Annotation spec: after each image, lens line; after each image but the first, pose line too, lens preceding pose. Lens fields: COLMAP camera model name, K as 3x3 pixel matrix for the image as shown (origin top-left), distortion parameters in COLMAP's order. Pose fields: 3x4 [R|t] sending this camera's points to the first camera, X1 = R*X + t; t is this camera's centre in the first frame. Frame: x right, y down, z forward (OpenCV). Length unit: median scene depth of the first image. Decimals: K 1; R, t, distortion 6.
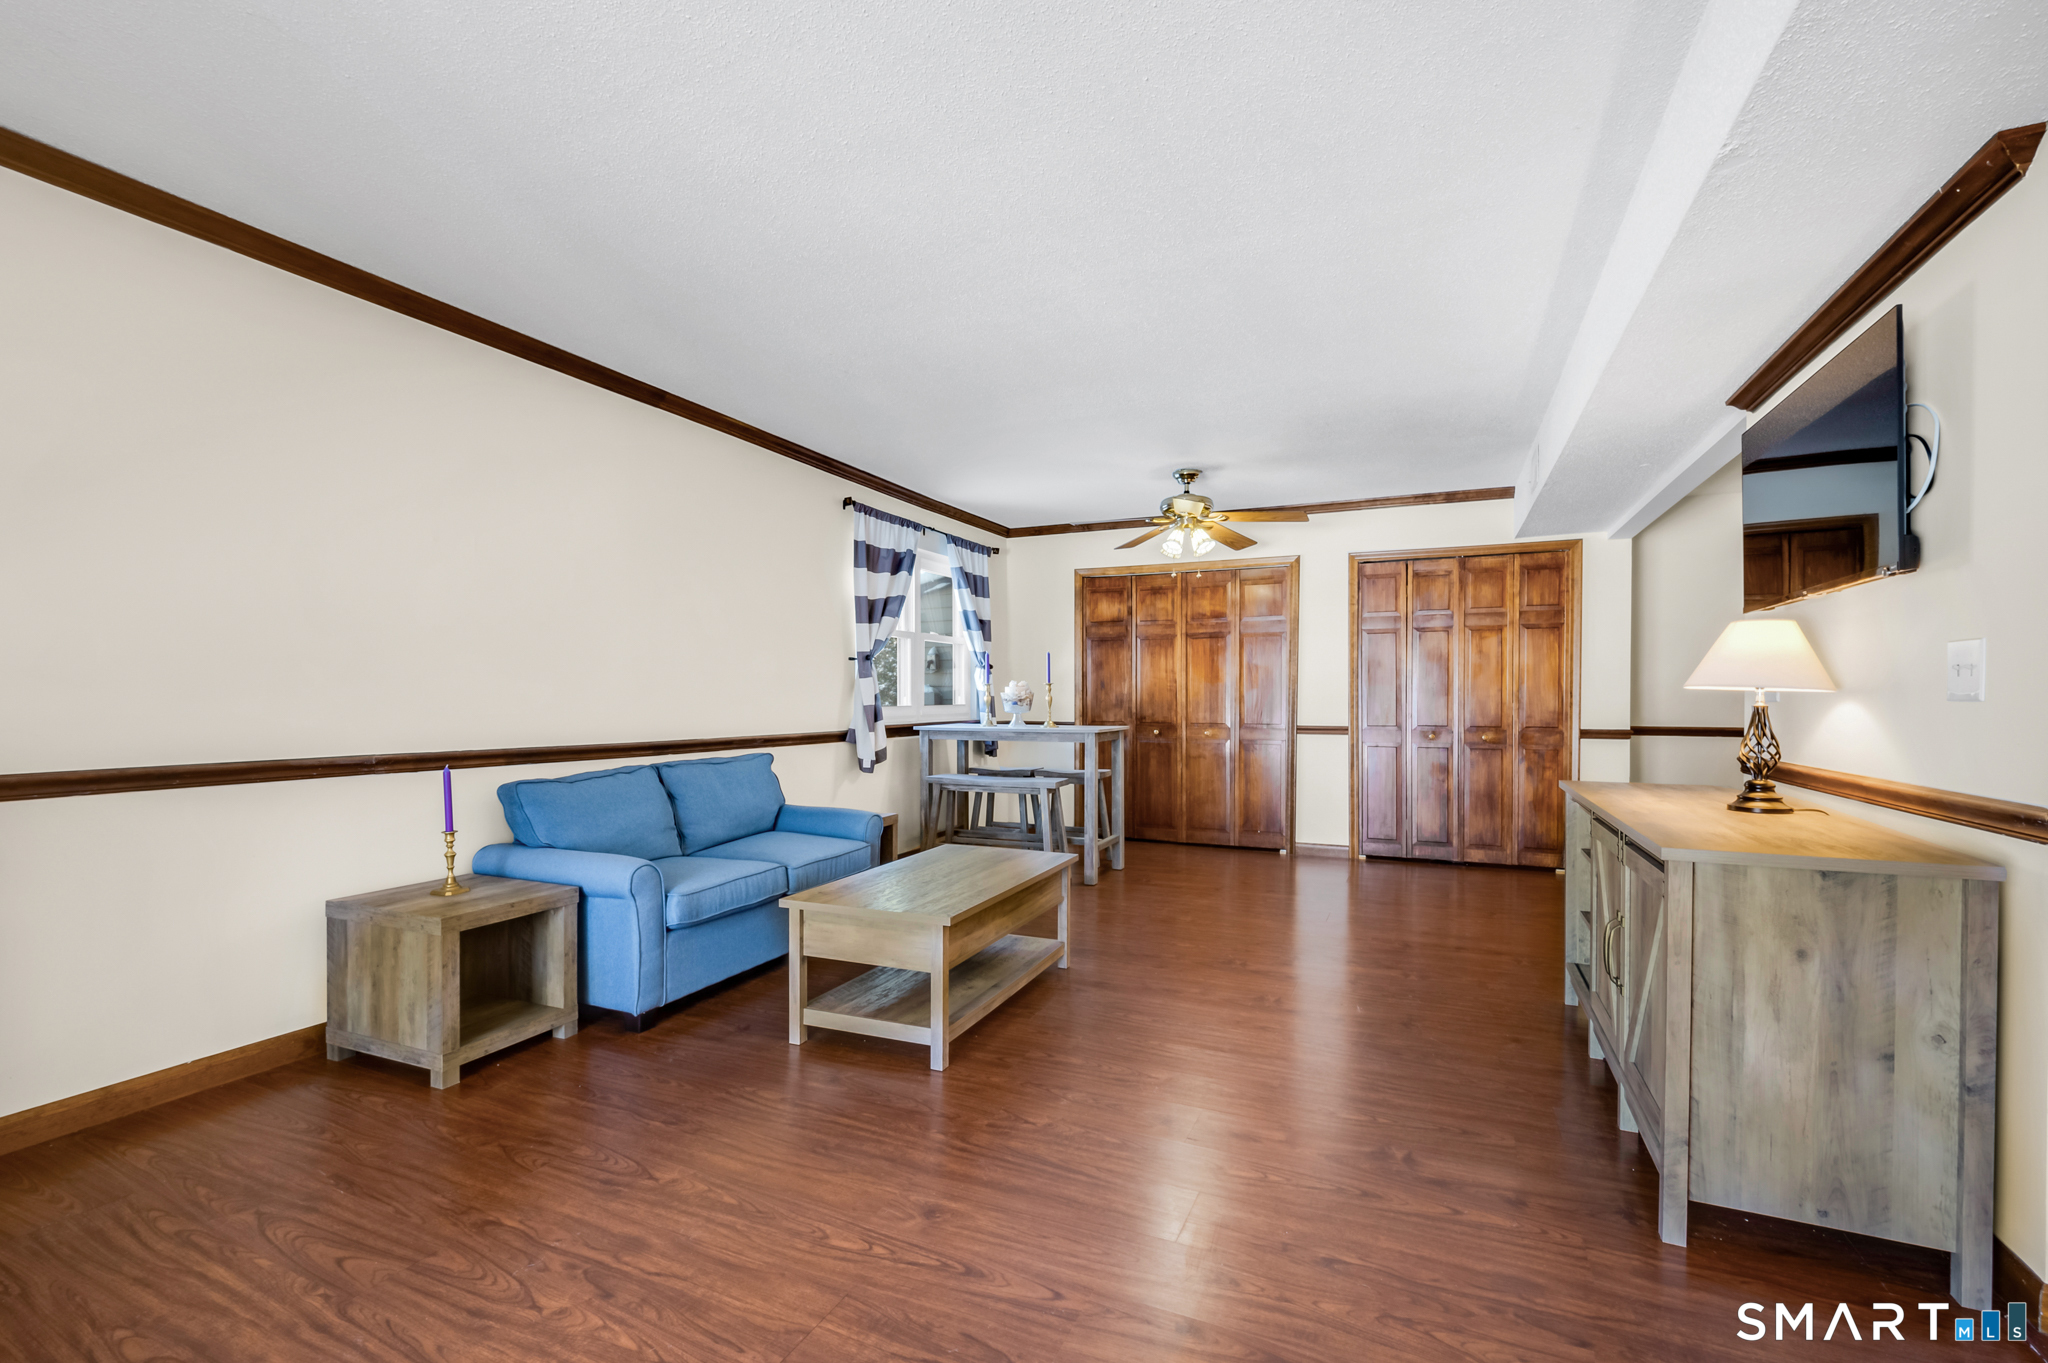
lens RADIAL K [[836.9, 0, 1044.9], [0, 836.9, 701.4], [0, 0, 1]] dist [-0.000603, -0.000575]
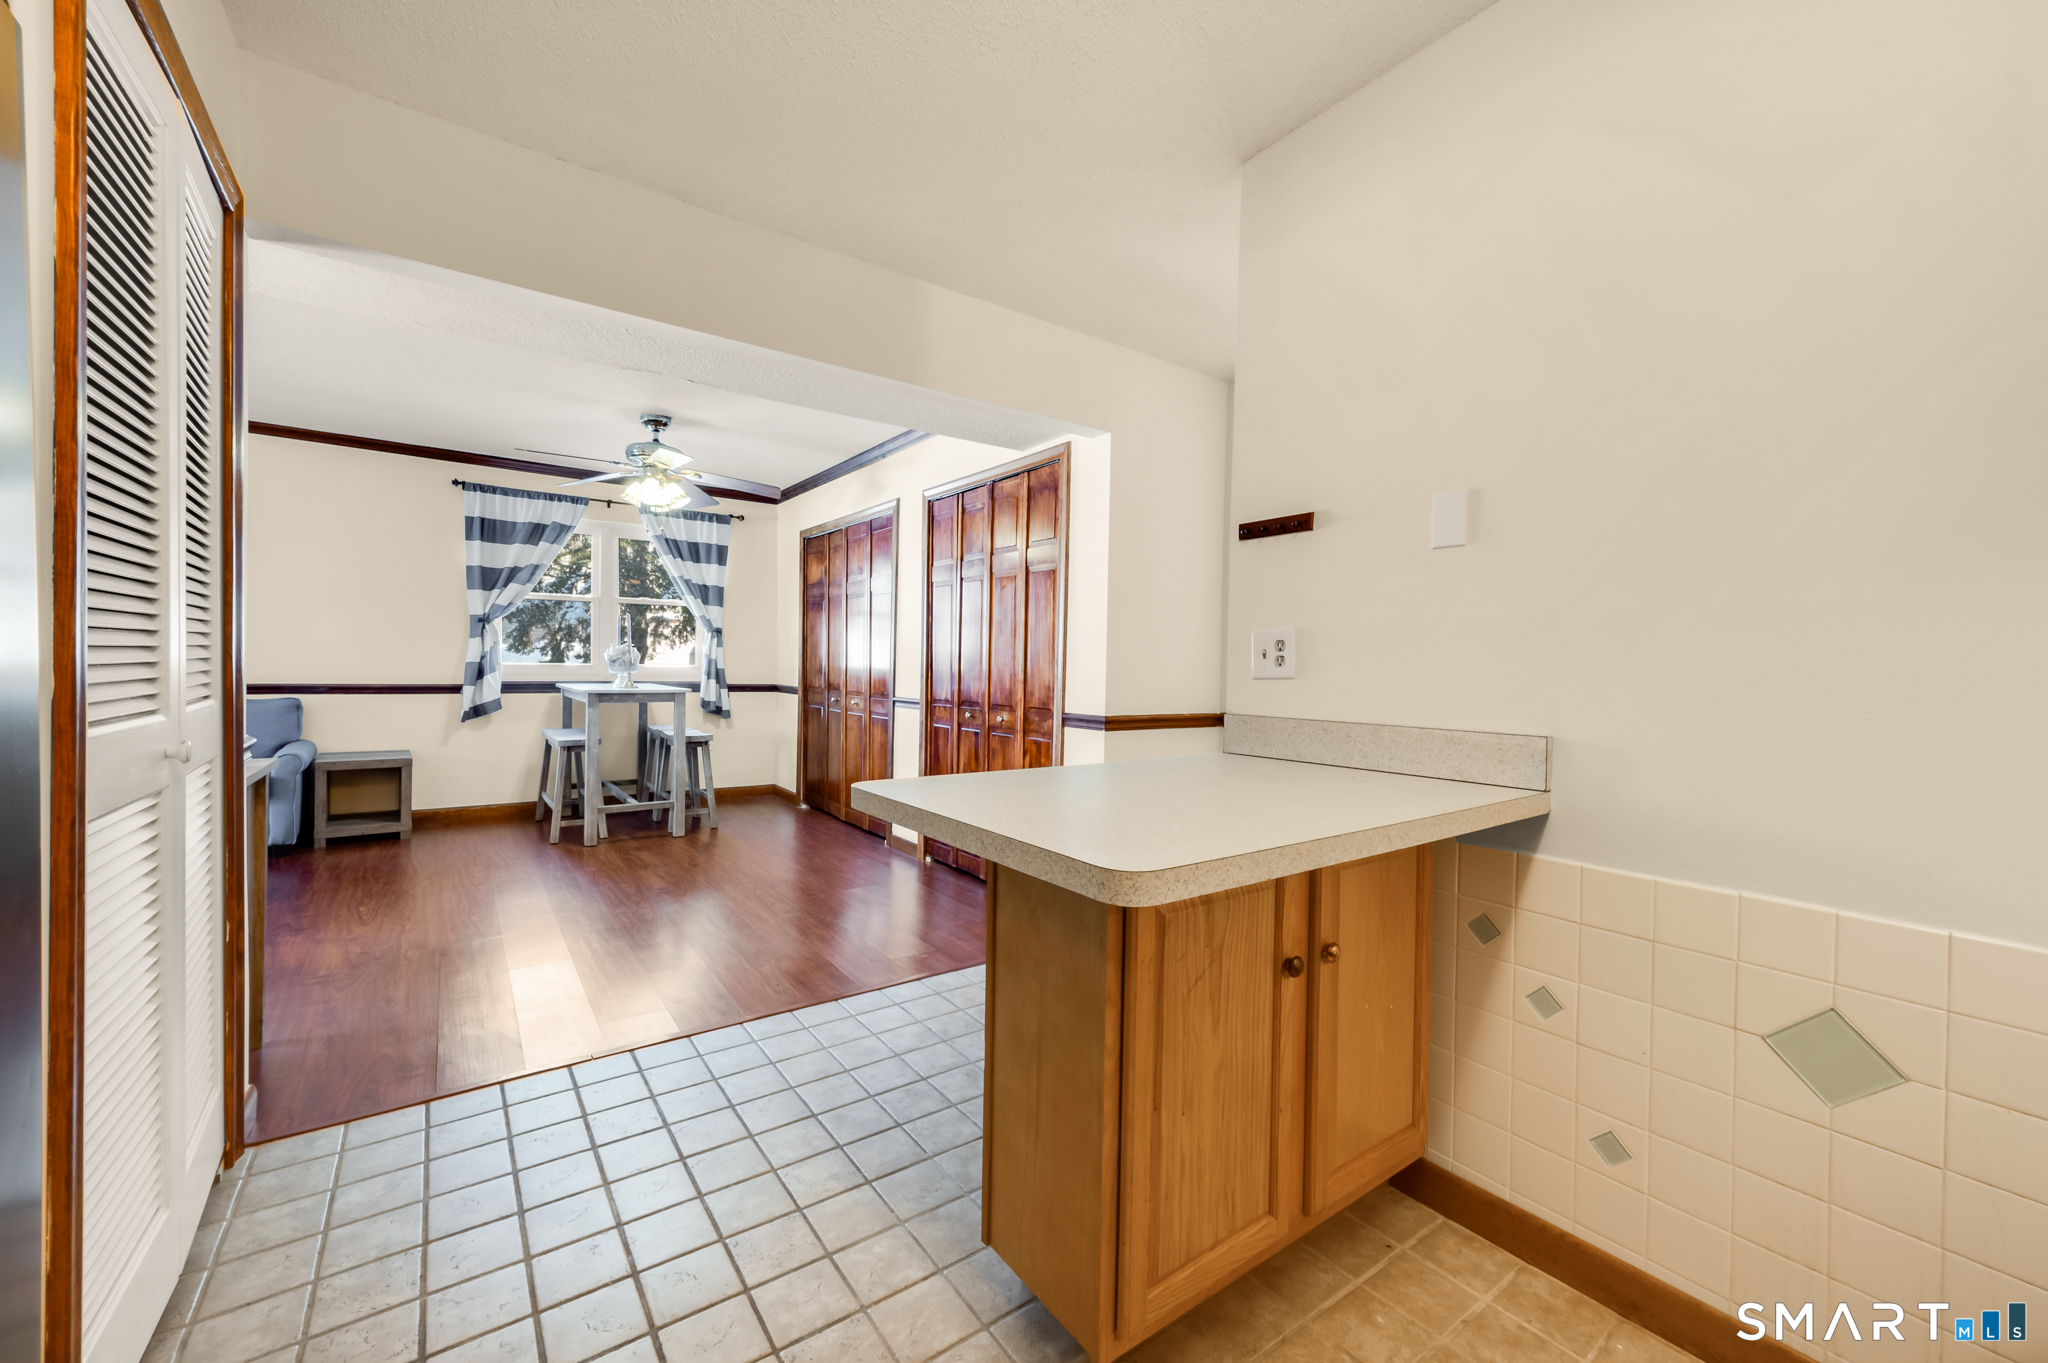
lens RADIAL K [[818.7, 0, 1041.8], [0, 818.7, 678.7], [0, 0, 1]] dist [-0.000011, -0.000116]
pose [[0.880368, 0.023517, -0.473707, 0.906418], [-0.022161, 0.999719, 0.008445, -0.000474], [0.473773, 0.003063, 0.880642, 0.368309]]
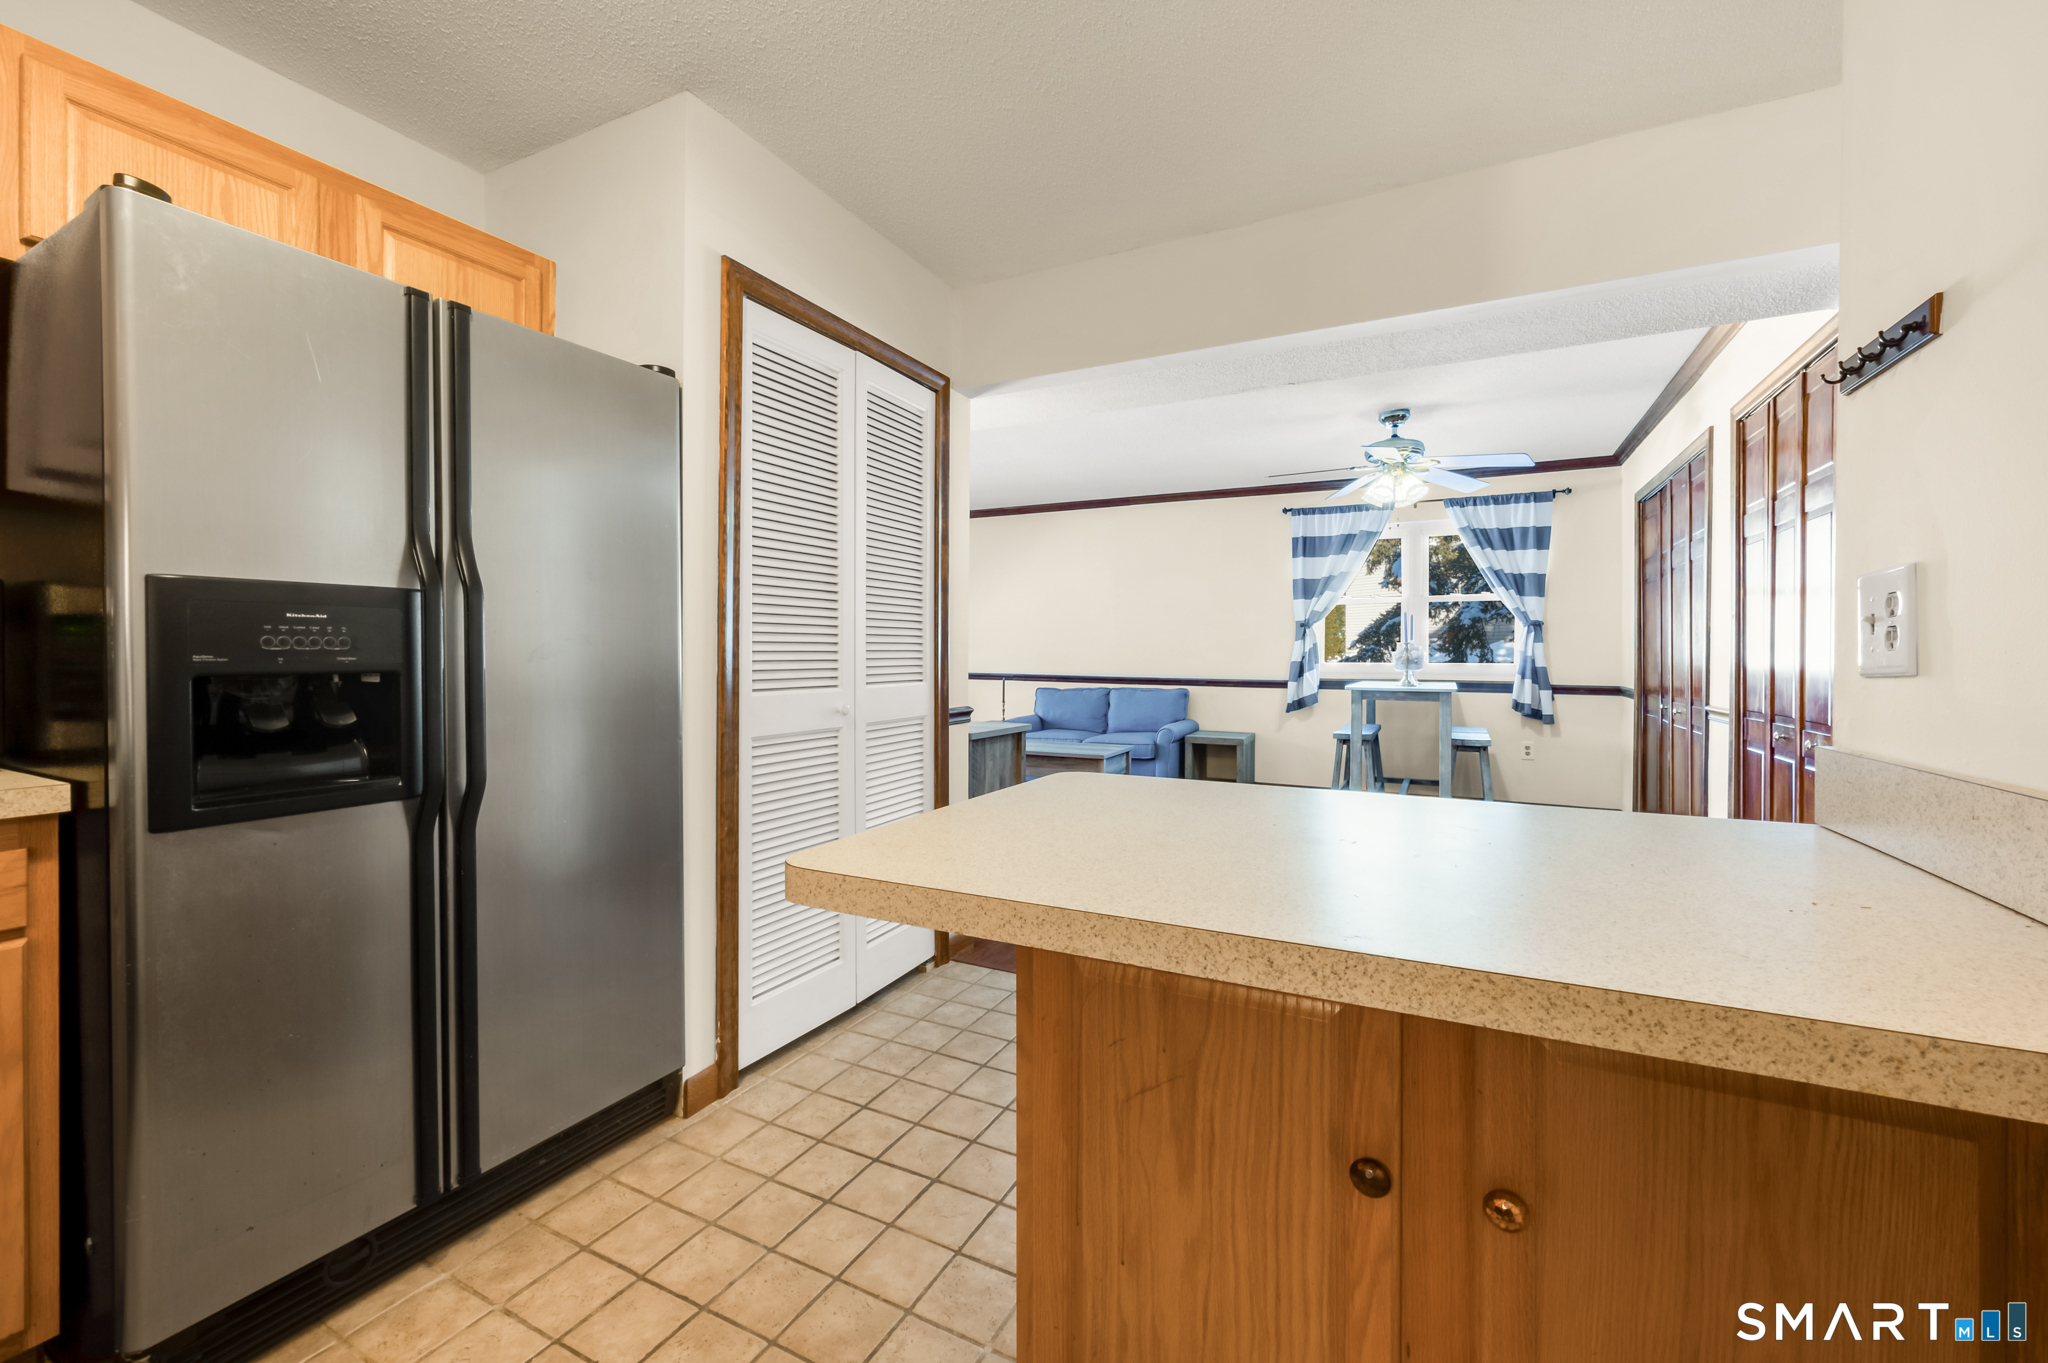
lens RADIAL K [[818.7, 0, 1013.7], [0, 818.7, 658.1], [0, 0, 1]] dist [-0.000011, -0.000116]
pose [[-0.046892, 0.004098, -0.998892, 1.005039], [-0.013424, 0.999899, 0.004732, -0.001883], [0.998810, 0.013631, -0.046832, 0.576071]]
